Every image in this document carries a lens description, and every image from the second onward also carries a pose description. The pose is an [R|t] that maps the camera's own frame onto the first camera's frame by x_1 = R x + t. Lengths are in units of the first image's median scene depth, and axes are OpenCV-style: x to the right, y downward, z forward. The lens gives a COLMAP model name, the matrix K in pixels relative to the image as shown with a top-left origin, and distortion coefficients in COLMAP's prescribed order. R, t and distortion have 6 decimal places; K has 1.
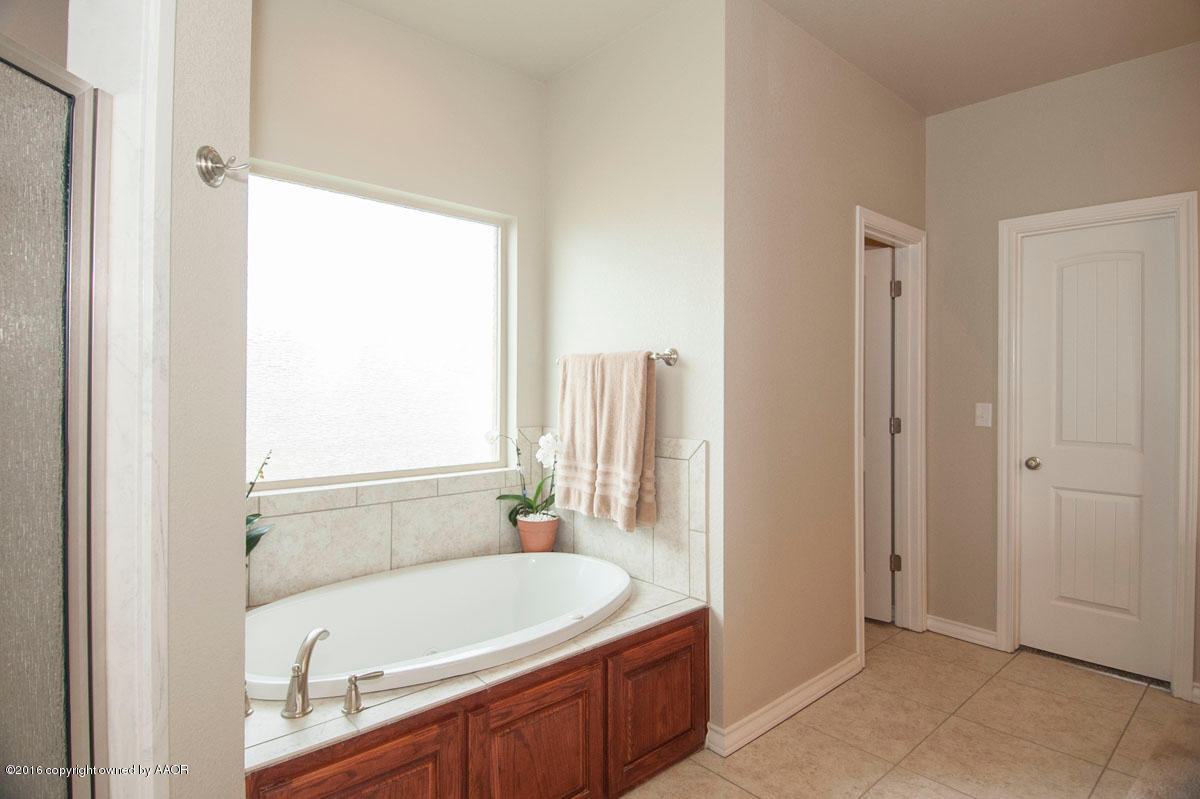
lens RADIAL K [[641.6, 0, 605.3], [0, 641.6, 388.3], [0, 0, 1]] dist [0.010014, -0.022014]
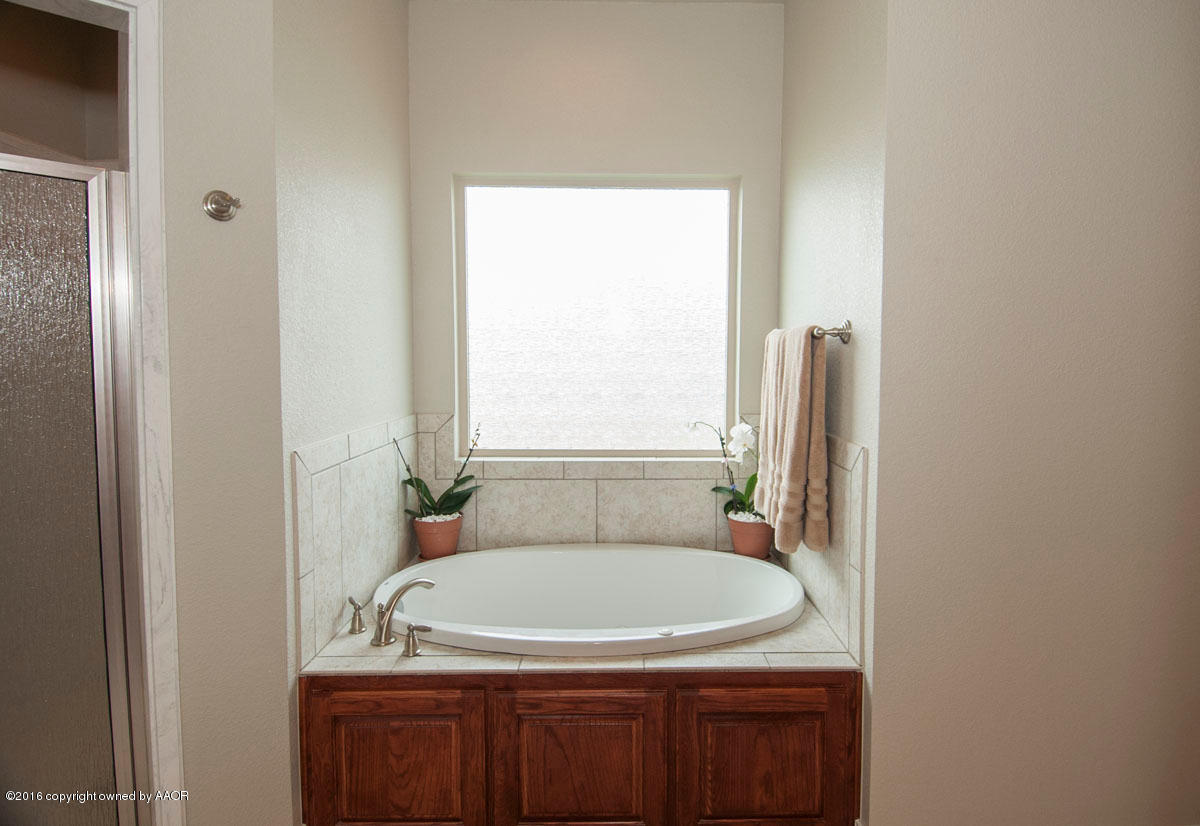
lens RADIAL K [[641.9, 0, 599.5], [0, 641.9, 413.8], [0, 0, 1]] dist [0.016699, -0.001569]
pose [[0.746445, 0.053700, -0.663277, 0.402178], [-0.001895, 0.996906, 0.078579, -0.013046], [0.665445, -0.057398, 0.744237, 0.257734]]
